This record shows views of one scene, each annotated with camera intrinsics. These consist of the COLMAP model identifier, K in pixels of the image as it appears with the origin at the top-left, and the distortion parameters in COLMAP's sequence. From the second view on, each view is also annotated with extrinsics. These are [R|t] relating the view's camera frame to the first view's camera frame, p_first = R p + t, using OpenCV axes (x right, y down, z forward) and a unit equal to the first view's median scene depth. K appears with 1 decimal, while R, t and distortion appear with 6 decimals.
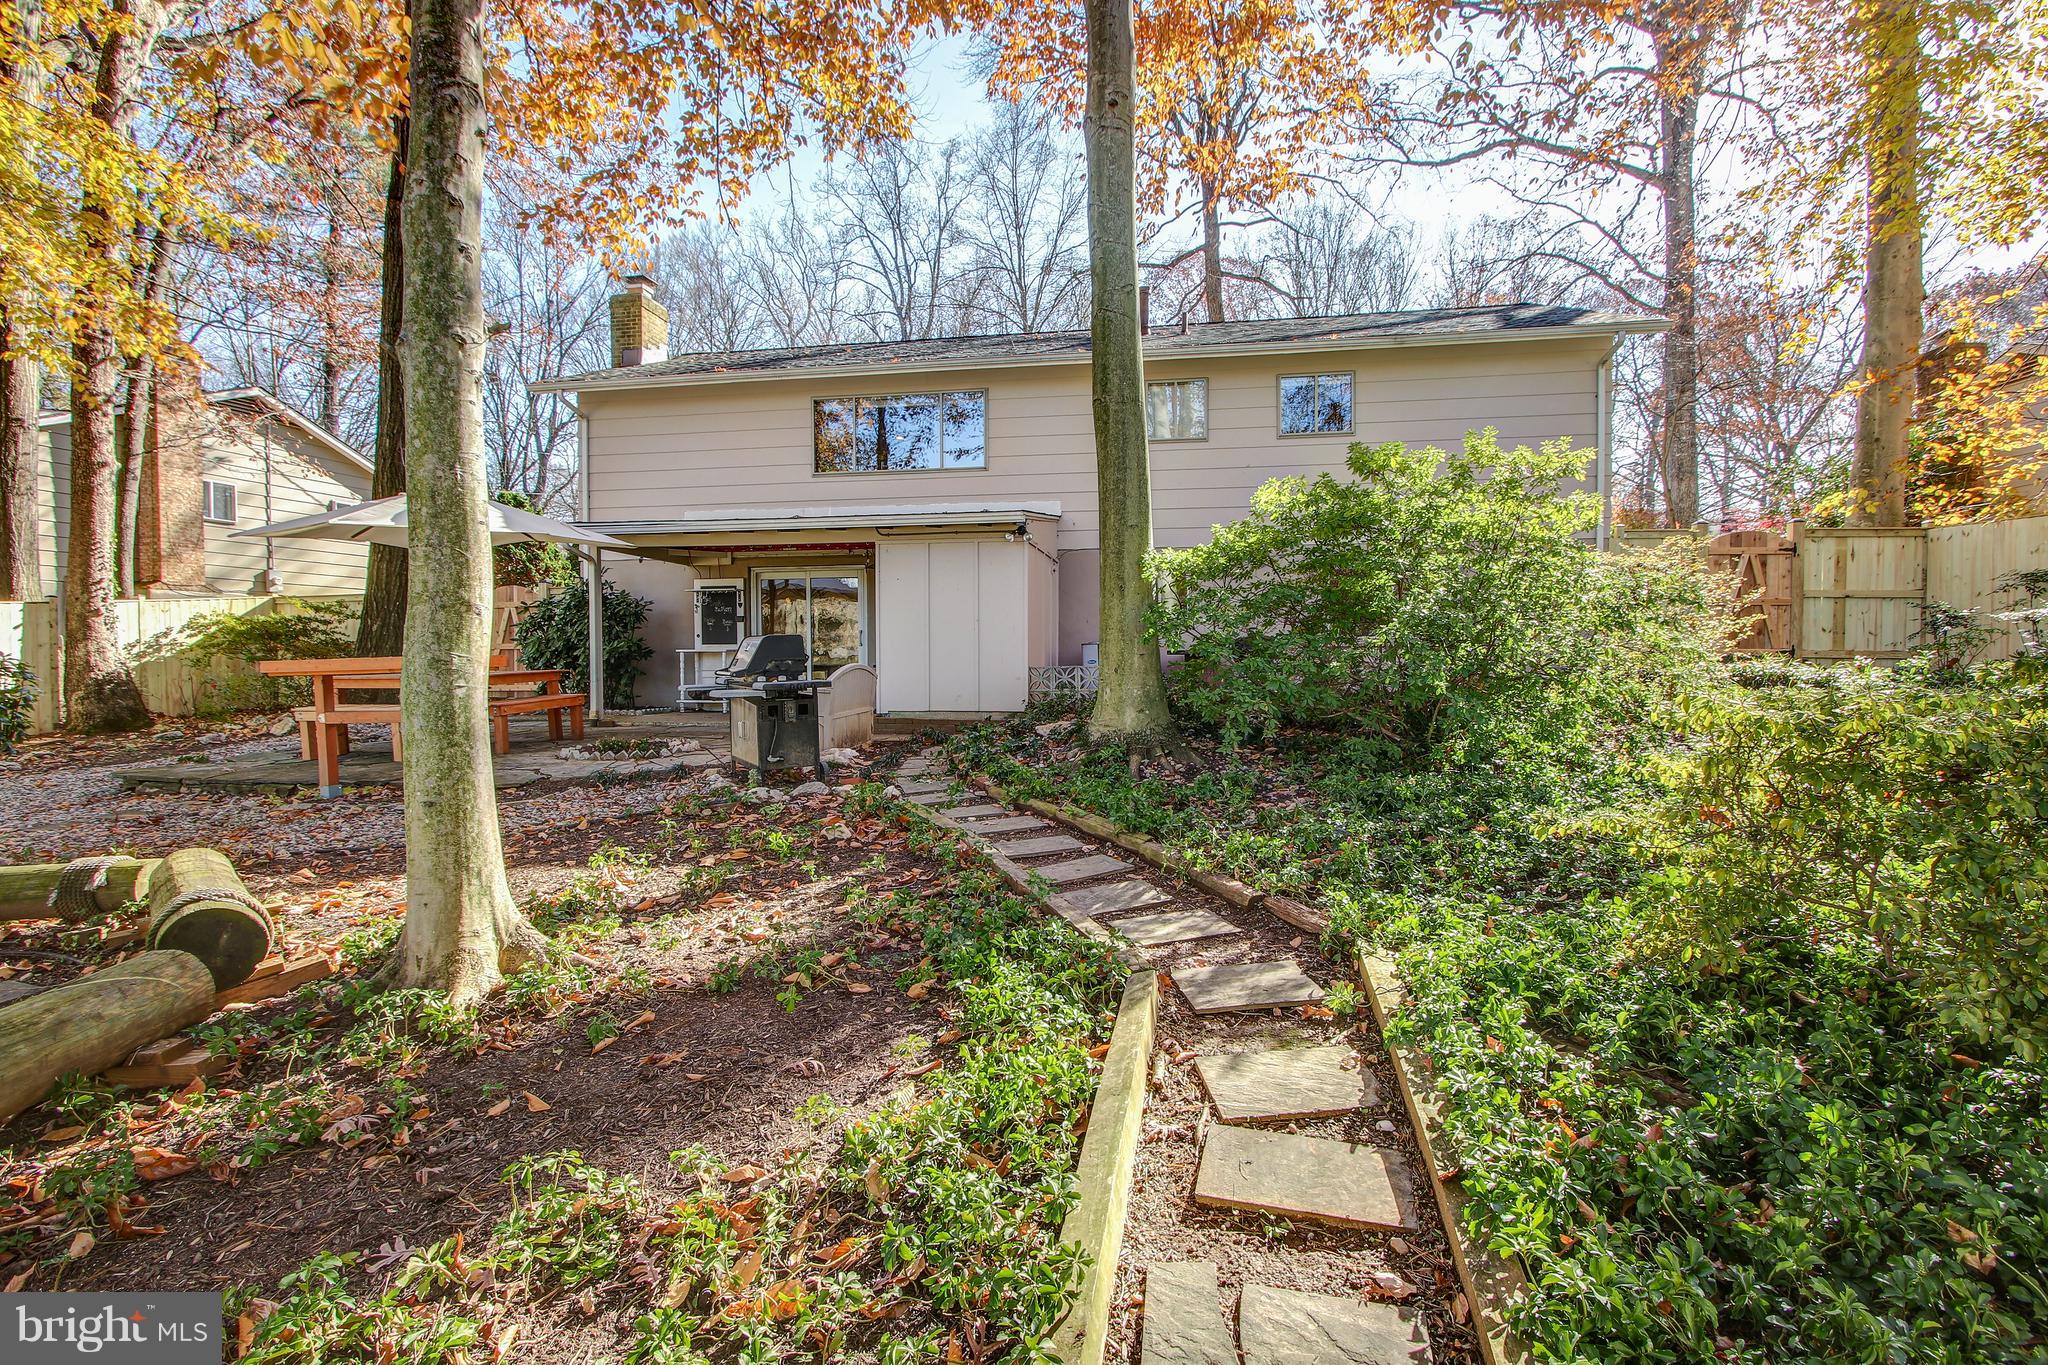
lens RADIAL K [[950.8, 0, 1035.3], [0, 950.8, 670.2], [0, 0, 1]] dist [-0.020414, 0.003830]
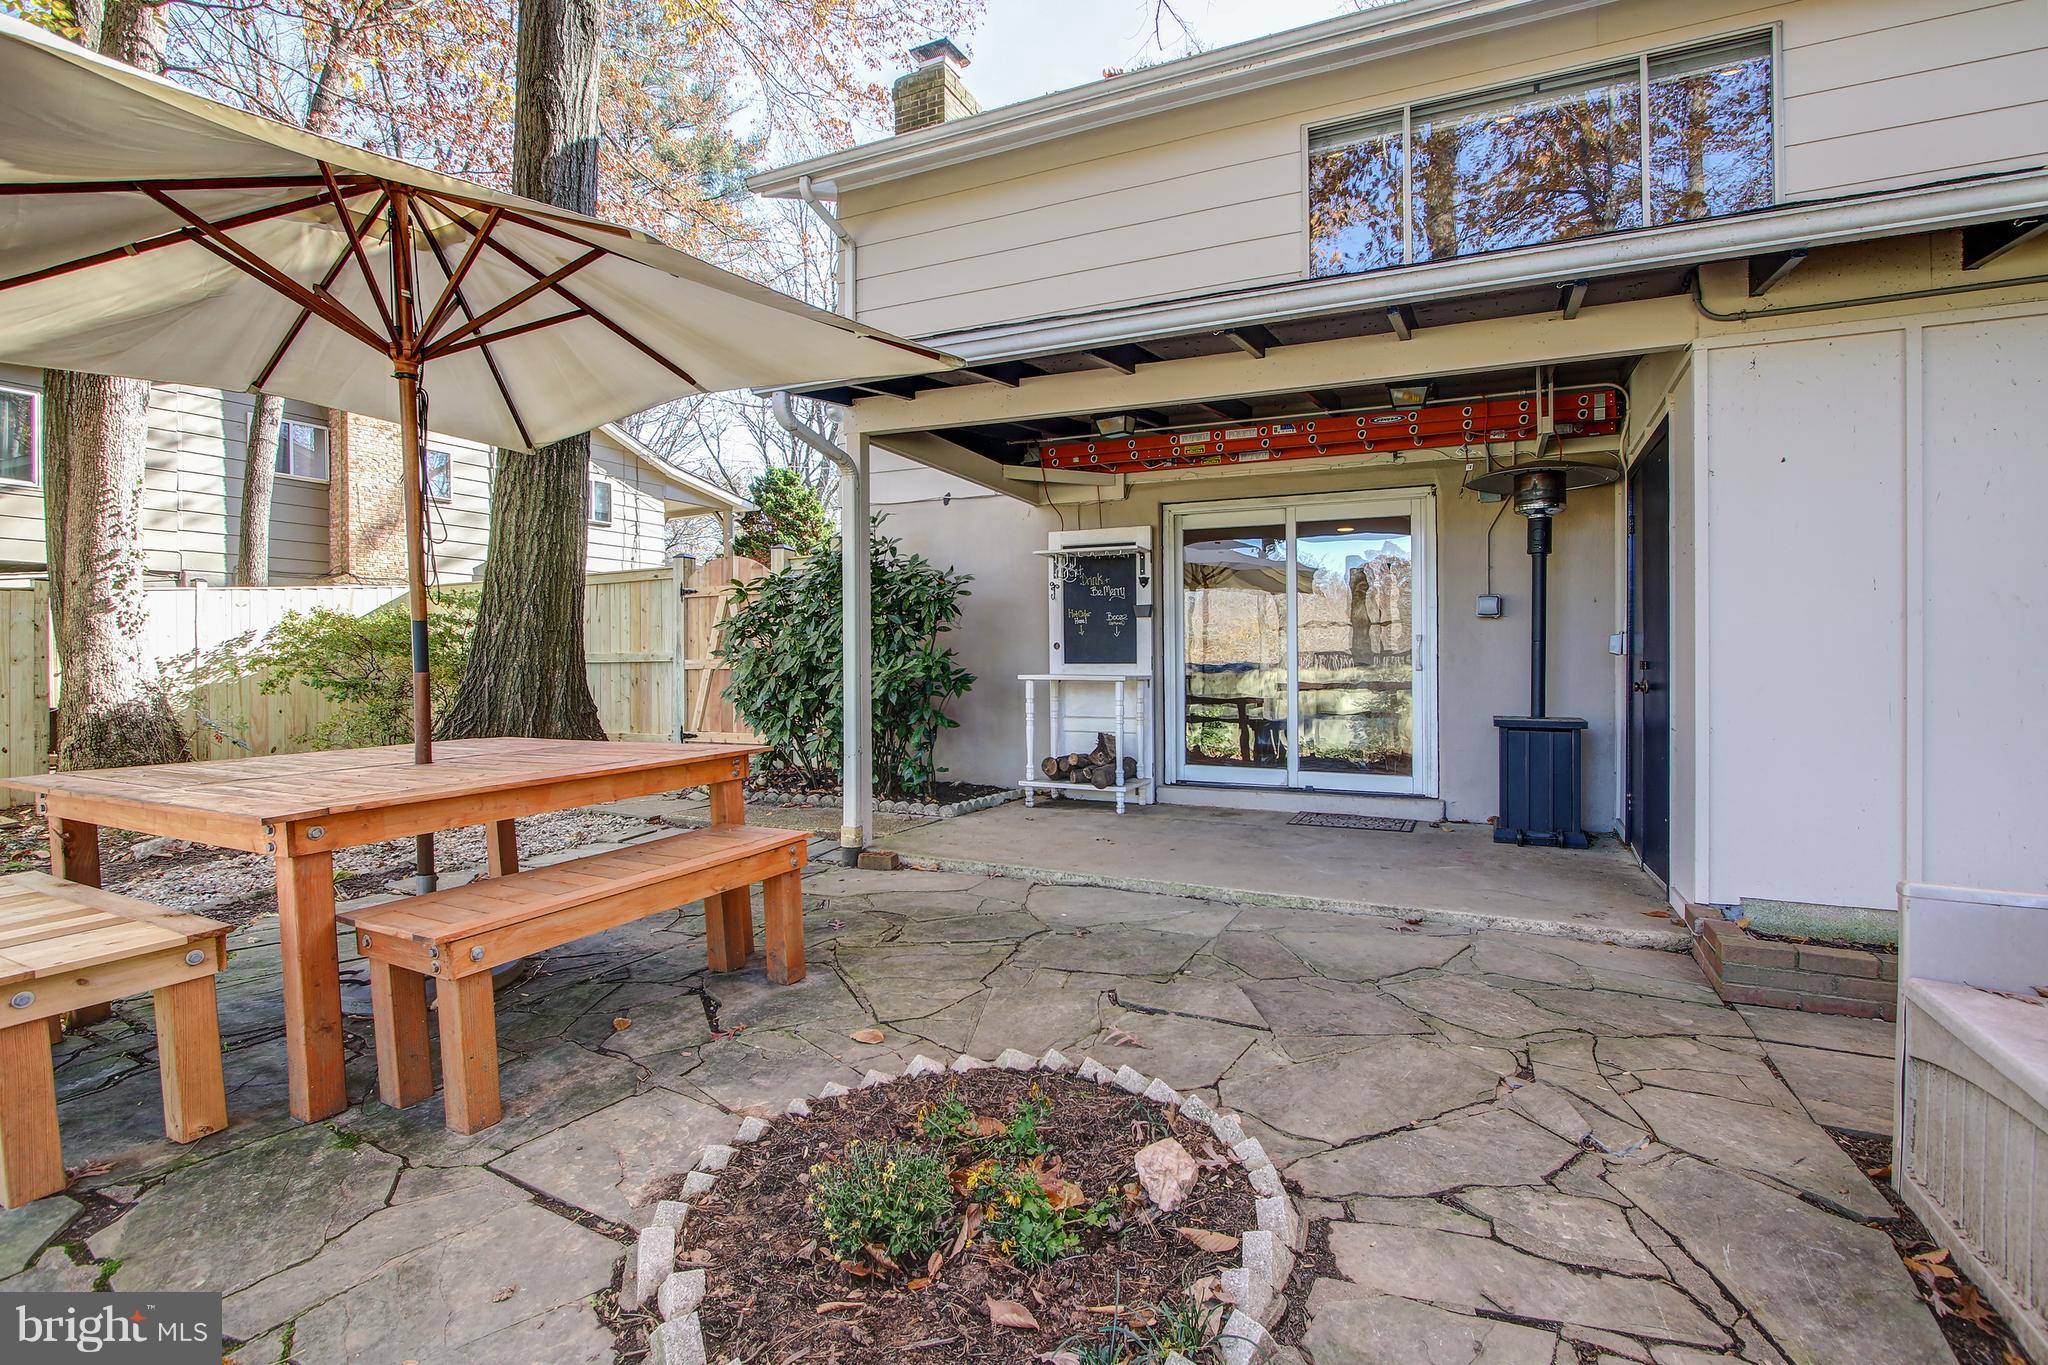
lens RADIAL K [[950.8, 0, 1025.8], [0, 950.8, 675.2], [0, 0, 1]] dist [-0.020414, 0.003830]
pose [[0.962403, 0.010648, -0.271417, -0.238484], [-0.011614, 0.999931, -0.001954, -0.020234], [0.271377, 0.005033, 0.962460, 0.526462]]
